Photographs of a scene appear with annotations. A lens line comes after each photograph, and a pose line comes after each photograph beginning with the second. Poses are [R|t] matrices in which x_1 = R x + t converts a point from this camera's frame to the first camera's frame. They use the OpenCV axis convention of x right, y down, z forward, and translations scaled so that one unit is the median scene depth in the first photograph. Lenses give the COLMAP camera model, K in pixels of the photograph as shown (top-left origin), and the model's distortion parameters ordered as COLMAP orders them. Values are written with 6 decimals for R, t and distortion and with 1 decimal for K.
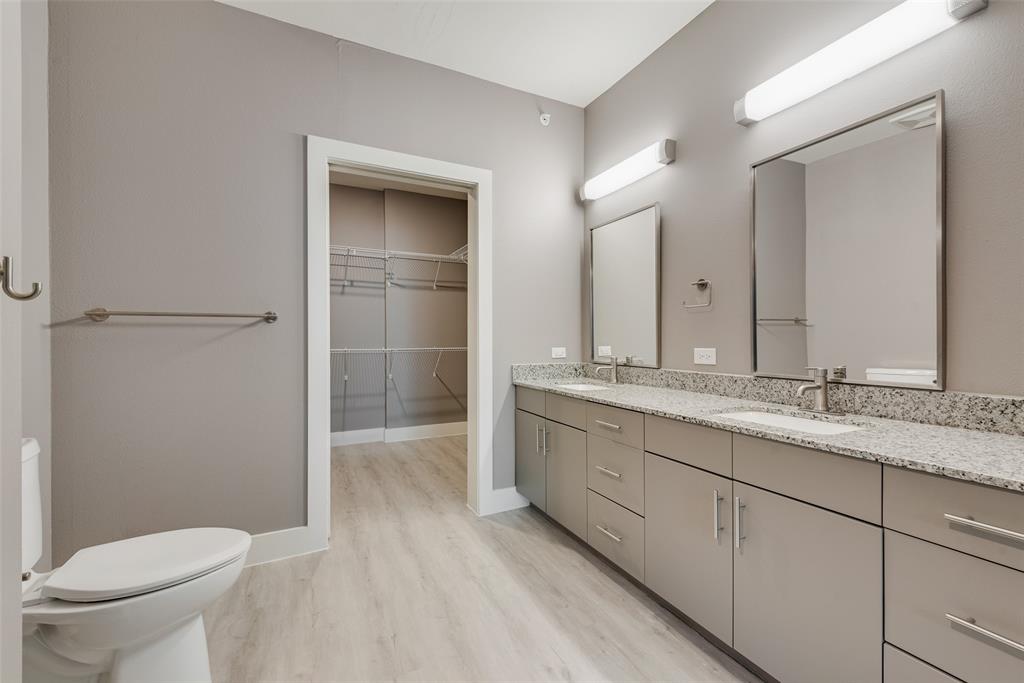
lens RADIAL K [[424.0, 0, 512.0], [0, 424.0, 341.5], [0, 0, 1]] dist [0.003518, -0.000035]
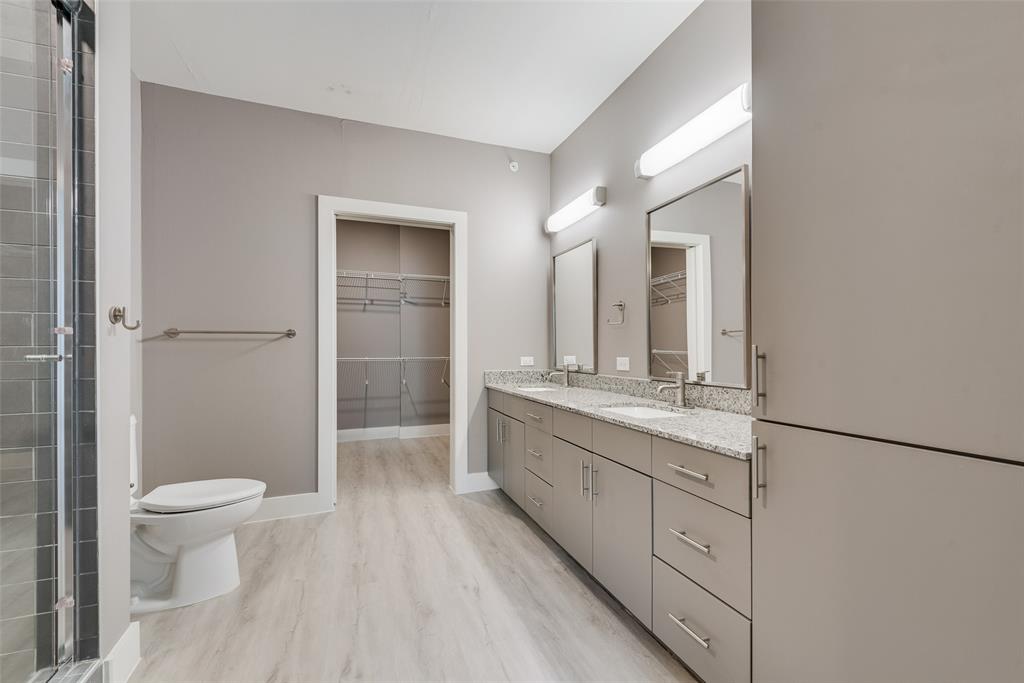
lens RADIAL K [[417.6, 0, 507.6], [0, 417.6, 350.1], [0, 0, 1]] dist [0.000800, 0.000123]
pose [[0.994844, -0.000236, -0.101420, 0.237561], [-0.000075, 0.999995, -0.003064, -0.001448], [0.101421, 0.003055, 0.994839, -0.230613]]
